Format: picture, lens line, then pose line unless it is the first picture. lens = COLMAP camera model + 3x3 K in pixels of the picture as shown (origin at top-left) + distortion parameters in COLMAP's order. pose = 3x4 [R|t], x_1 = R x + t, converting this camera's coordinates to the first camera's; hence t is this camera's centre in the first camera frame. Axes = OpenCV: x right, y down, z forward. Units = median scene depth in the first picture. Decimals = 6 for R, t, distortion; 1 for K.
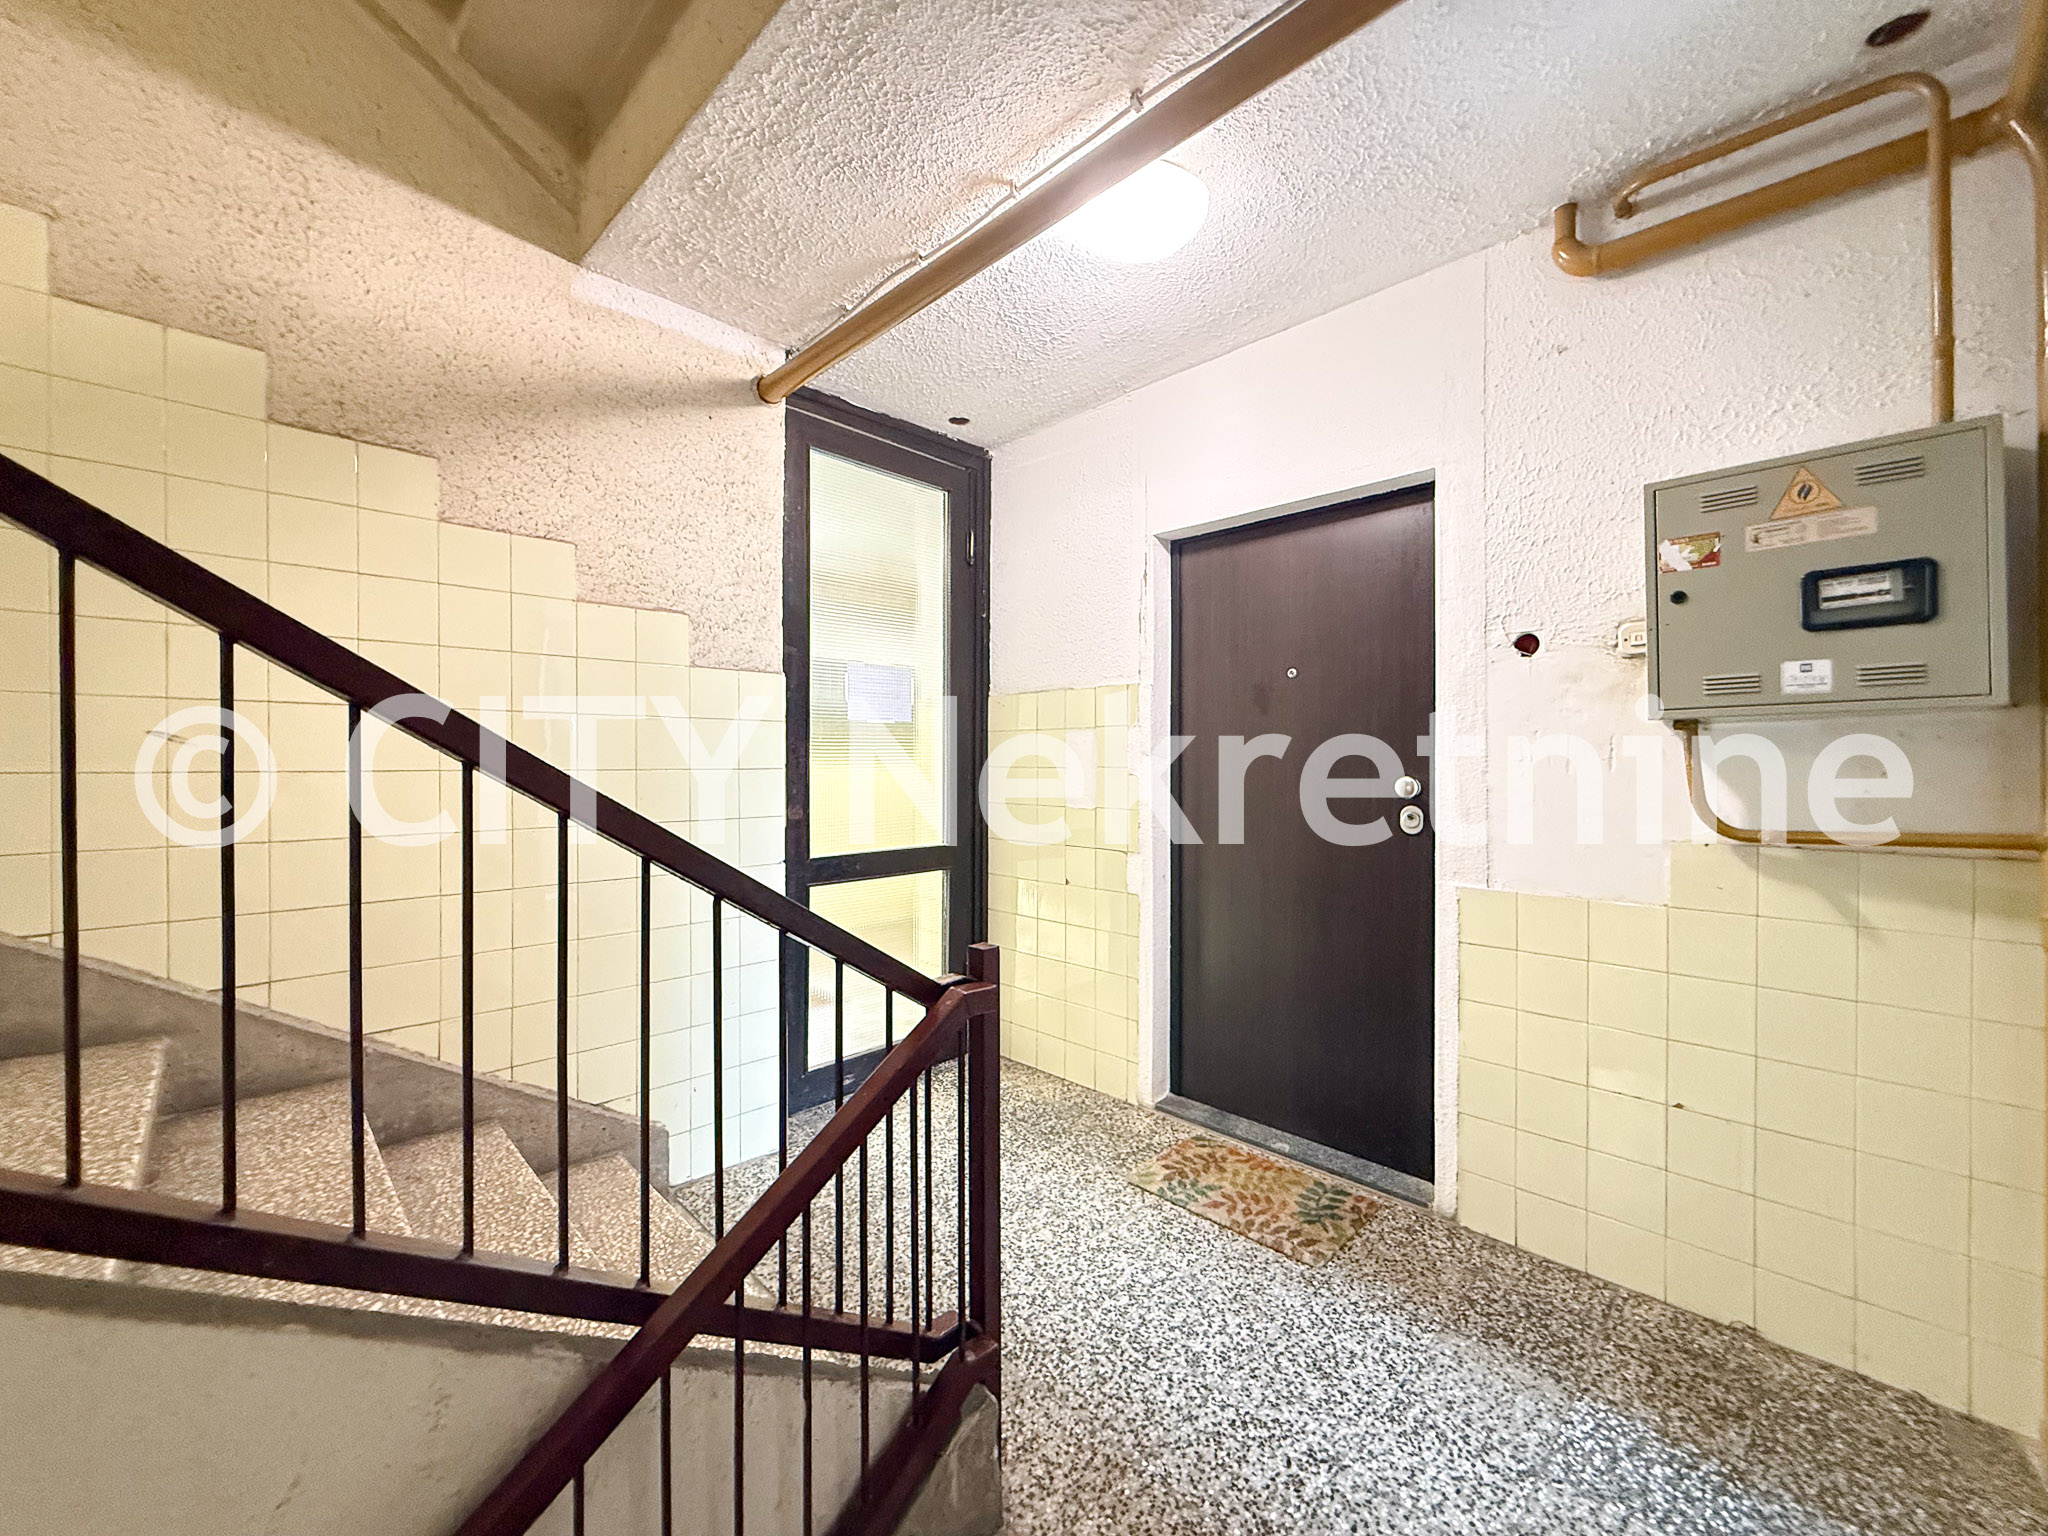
lens RADIAL K [[830.4, 0, 1013.9], [0, 830.4, 768.8], [0, 0, 1]] dist [0.000319, 0.000077]
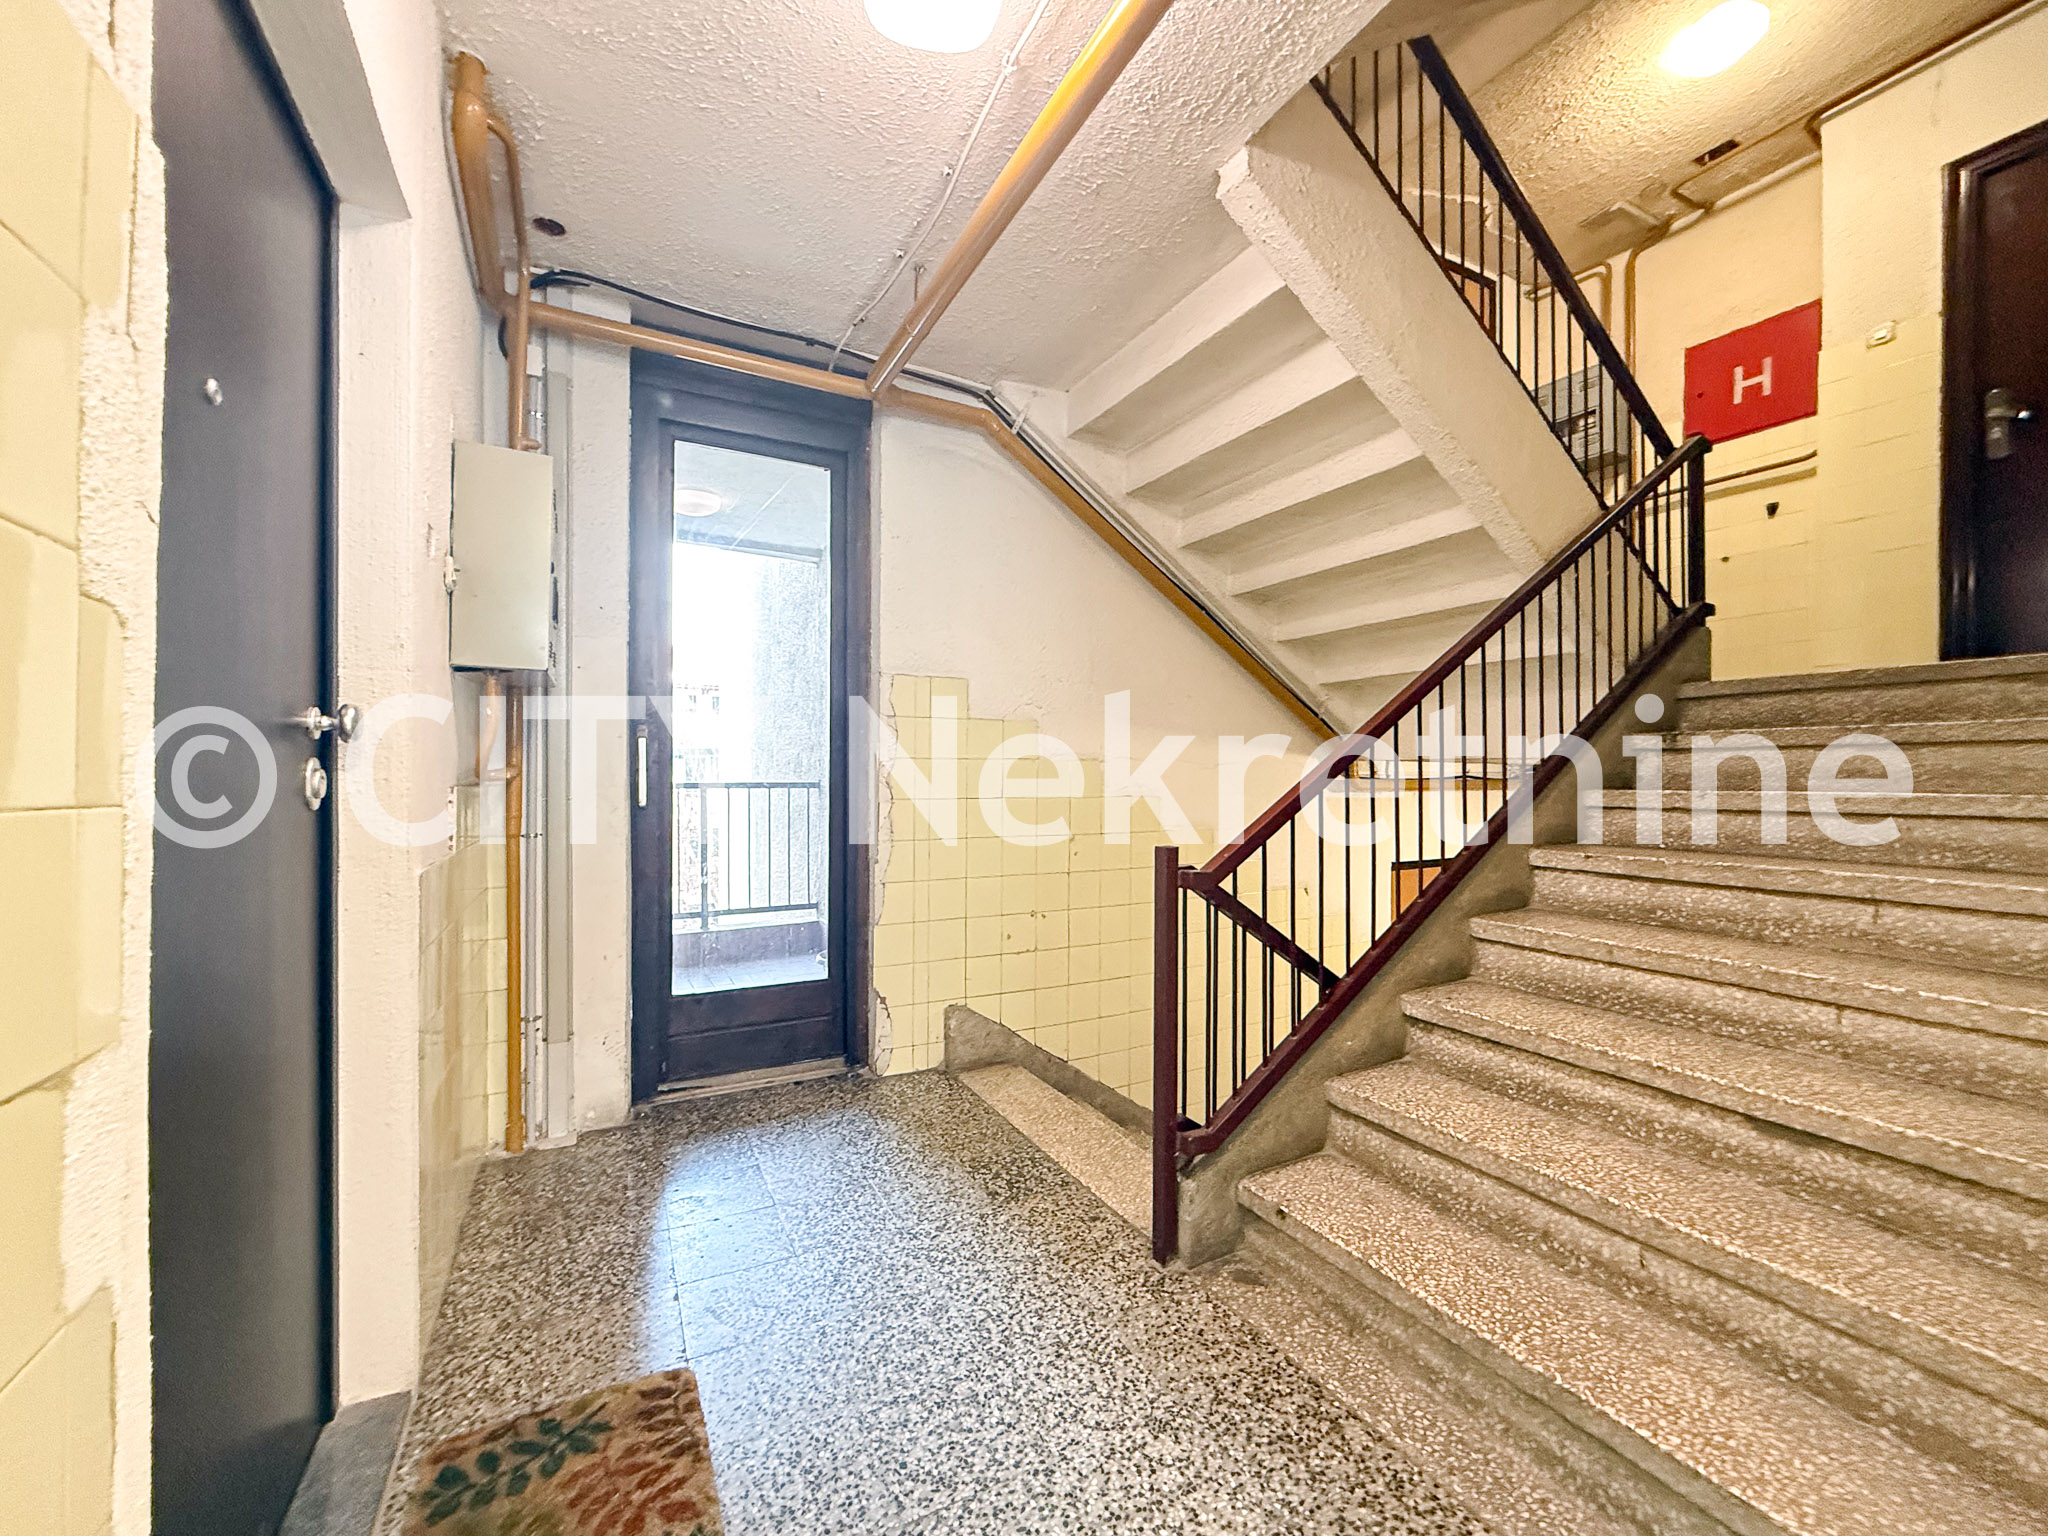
lens RADIAL K [[830.4, 0, 1013.9], [0, 830.4, 768.8], [0, 0, 1]] dist [0.000319, 0.000077]
pose [[-0.956914, 0.002712, 0.290358, -0.153965], [0.002337, 0.999996, -0.001636, 0.068381], [-0.290361, -0.000886, -0.956917, 1.889607]]
